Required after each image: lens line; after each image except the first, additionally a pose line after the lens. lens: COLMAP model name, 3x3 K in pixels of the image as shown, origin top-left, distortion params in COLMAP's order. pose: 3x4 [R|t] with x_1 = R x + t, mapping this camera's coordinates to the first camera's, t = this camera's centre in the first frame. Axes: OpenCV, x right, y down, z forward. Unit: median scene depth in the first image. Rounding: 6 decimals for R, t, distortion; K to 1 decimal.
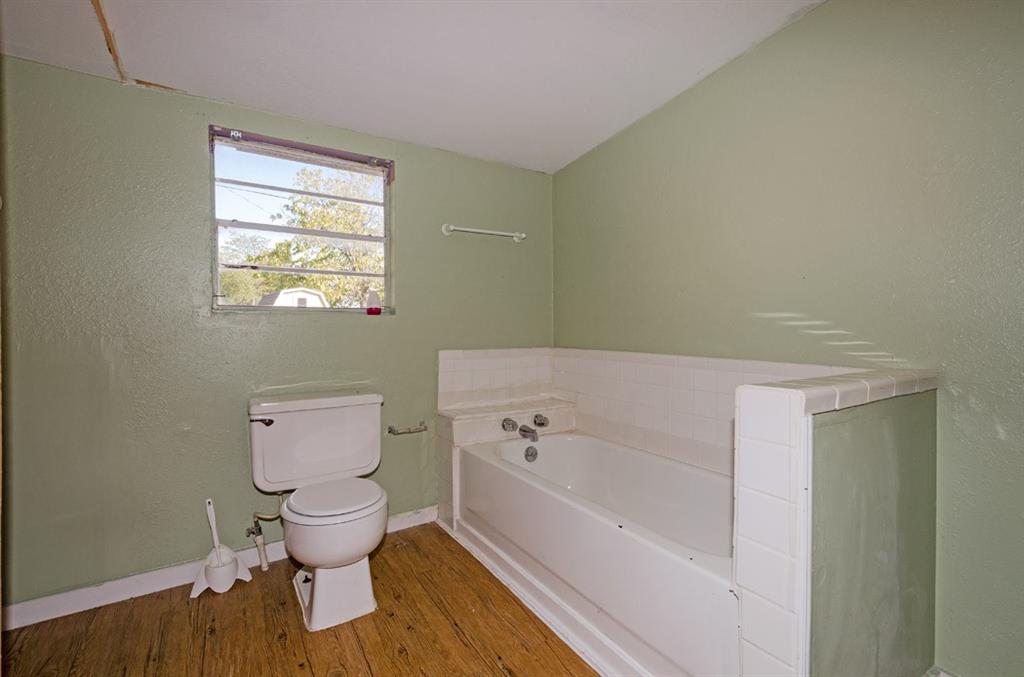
lens RADIAL K [[458.2, 0, 514.3], [0, 458.2, 334.6], [0, 0, 1]] dist [0.000503, -0.000087]
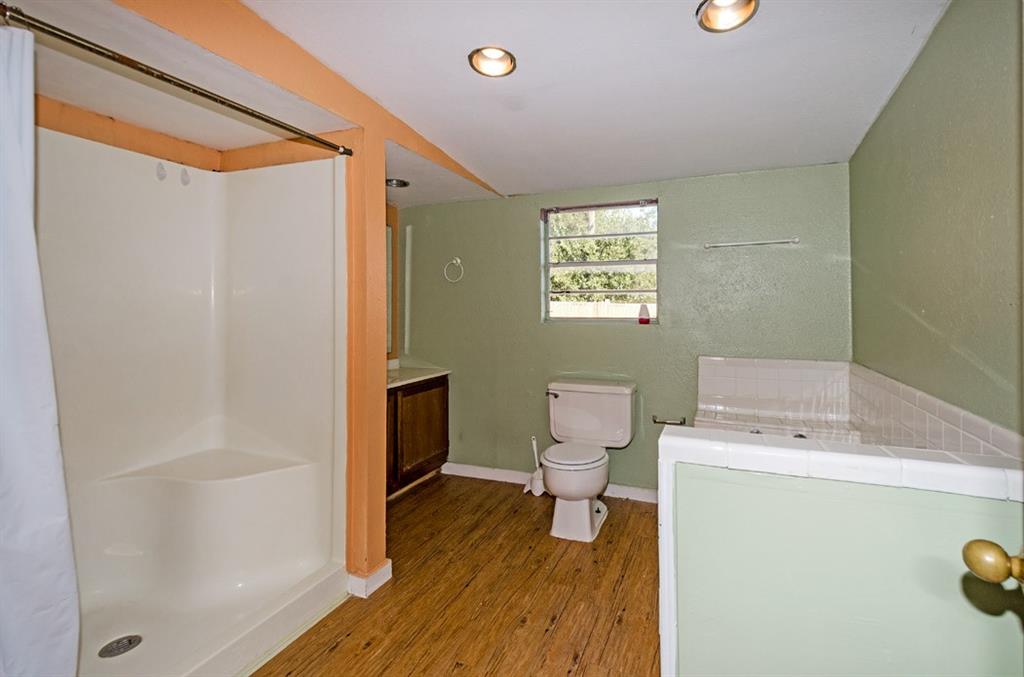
lens RADIAL K [[458.2, 0, 546.1], [0, 458.2, 308.6], [0, 0, 1]] dist [0.000503, -0.000087]
pose [[0.588353, 0.000464, -0.808604, 0.739526], [-0.011164, 0.999909, -0.007550, -0.097571], [0.808527, 0.013469, 0.588304, 0.061417]]
